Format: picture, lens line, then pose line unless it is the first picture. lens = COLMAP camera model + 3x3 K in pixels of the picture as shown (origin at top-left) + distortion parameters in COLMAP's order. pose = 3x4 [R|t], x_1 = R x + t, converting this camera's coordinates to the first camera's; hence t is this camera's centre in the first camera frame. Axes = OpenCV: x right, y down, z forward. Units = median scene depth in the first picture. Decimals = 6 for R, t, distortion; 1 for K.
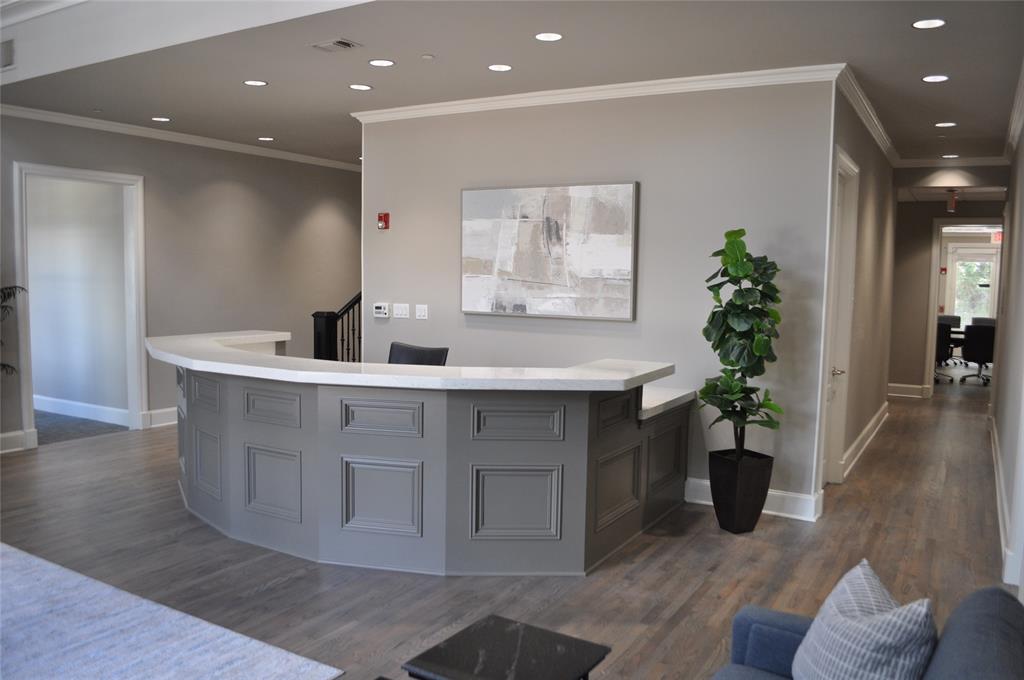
lens RADIAL K [[809.2, 0, 523.0], [0, 809.2, 350.3], [0, 0, 1]] dist [-0.081923, 0.005931]
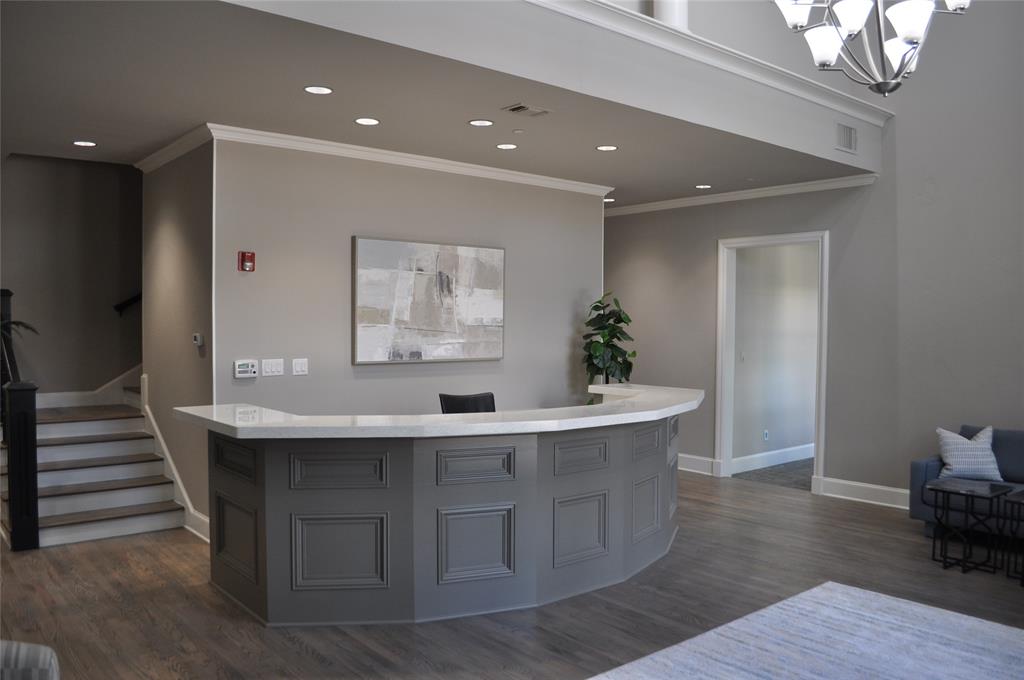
lens RADIAL K [[809.2, 0, 523.0], [0, 809.2, 350.3], [0, 0, 1]] dist [-0.081923, 0.005931]
pose [[0.340357, -0.049445, 0.938995, -0.977995], [0.087644, 0.995937, 0.020675, -0.069800], [-0.936203, 0.075260, 0.343308, 0.519012]]
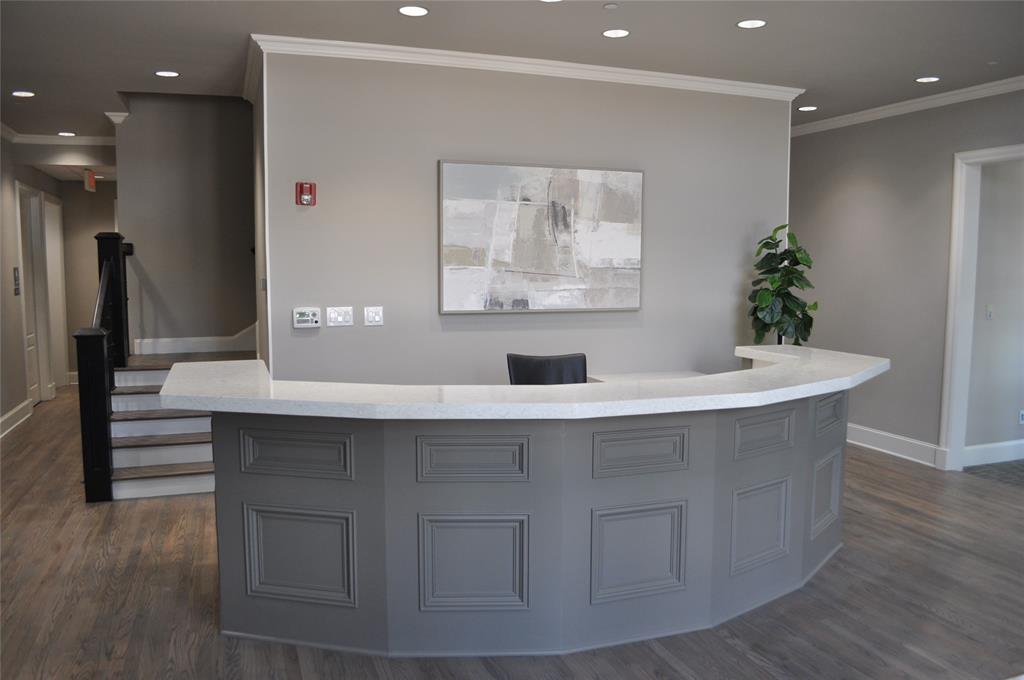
lens RADIAL K [[809.2, 0, 523.0], [0, 809.2, 350.3], [0, 0, 1]] dist [-0.081923, 0.005931]
pose [[0.638804, -0.097057, 0.763223, -0.695862], [0.079941, 0.995015, 0.059624, -0.055319], [-0.765205, 0.022925, 0.643378, 0.447729]]
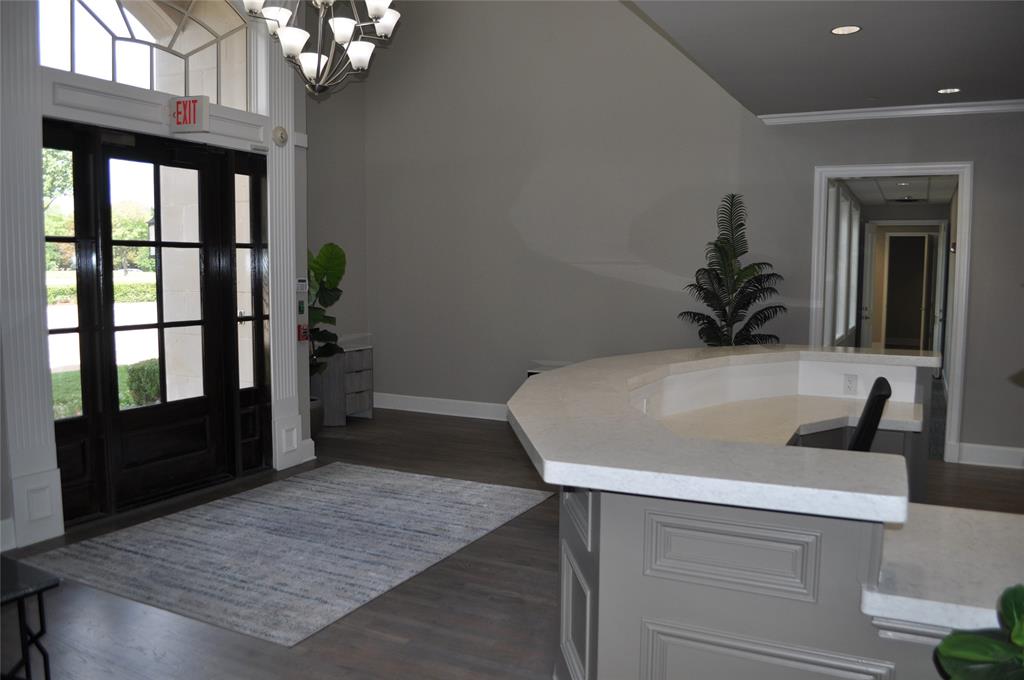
lens RADIAL K [[809.2, 0, 523.0], [0, 809.2, 350.3], [0, 0, 1]] dist [-0.081923, 0.005931]
pose [[0.059420, 0.075329, -0.995387, 0.414717], [-0.096874, 0.992877, 0.069356, -0.042142], [0.993521, 0.092306, 0.066294, 0.625284]]
